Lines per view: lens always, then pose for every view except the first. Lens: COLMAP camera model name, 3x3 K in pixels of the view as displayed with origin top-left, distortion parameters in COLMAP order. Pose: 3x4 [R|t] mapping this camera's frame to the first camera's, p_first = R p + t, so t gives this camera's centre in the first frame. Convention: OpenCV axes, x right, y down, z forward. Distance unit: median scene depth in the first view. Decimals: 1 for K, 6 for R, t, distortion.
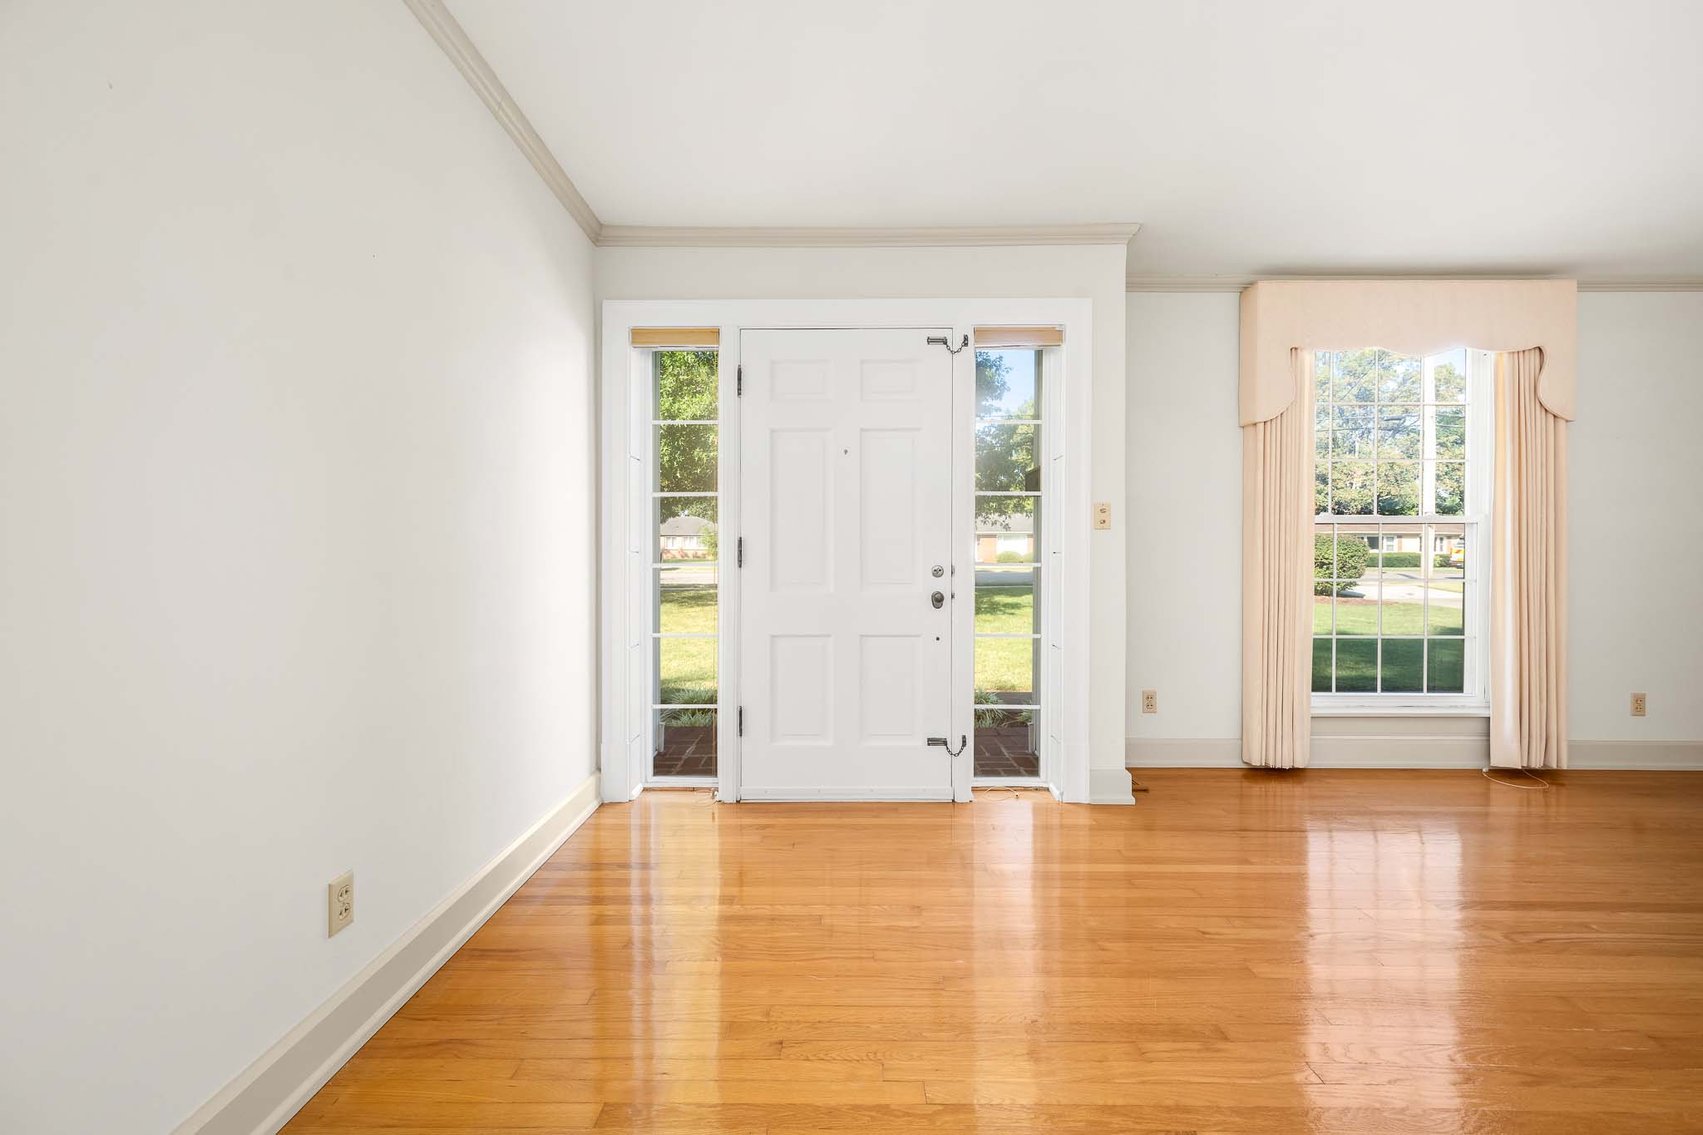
lens RADIAL K [[698.7, 0, 844.2], [0, 698.7, 559.6], [0, 0, 1]] dist [0.000517, 0.000008]
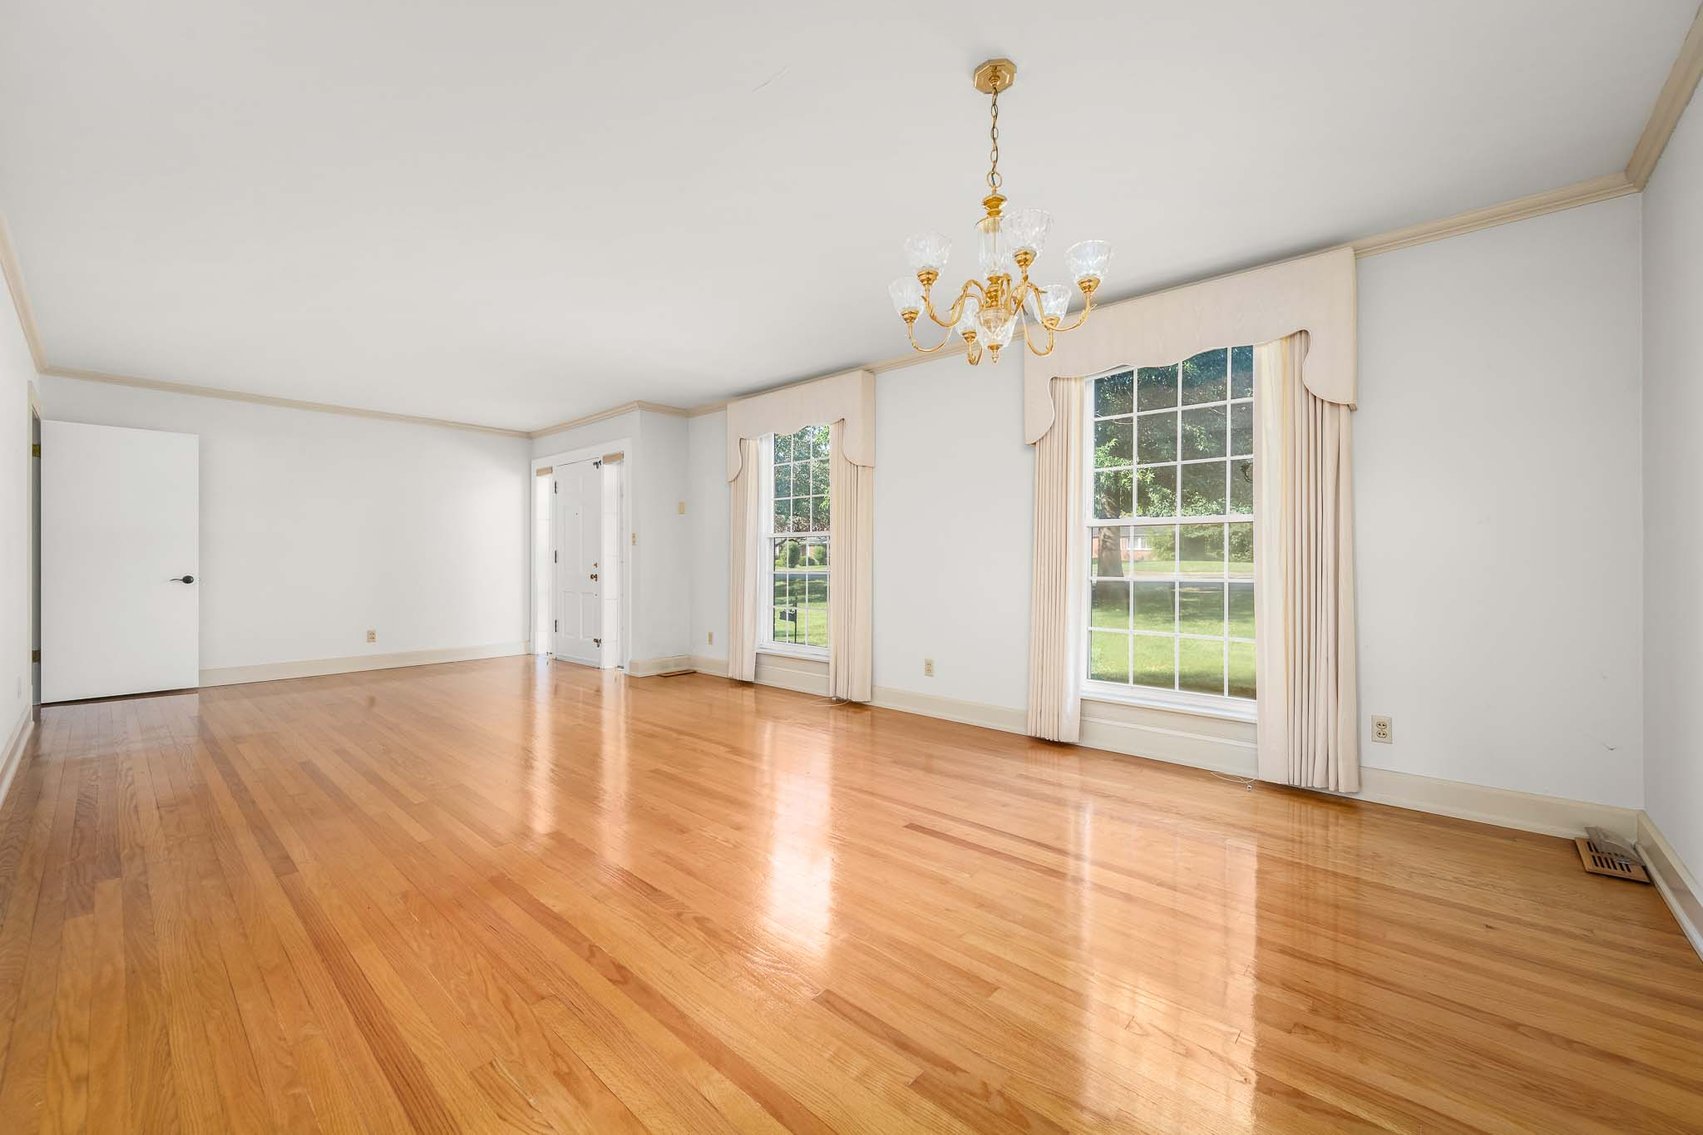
lens RADIAL K [[675.9, 0, 847.8], [0, 675.9, 557.4], [0, 0, 1]] dist [0.002303, 0.000172]
pose [[0.744059, -0.003979, -0.668102, 1.893533], [-0.000474, 0.999979, -0.006483, 0.003804], [0.668113, 0.005141, 0.744042, -0.073171]]
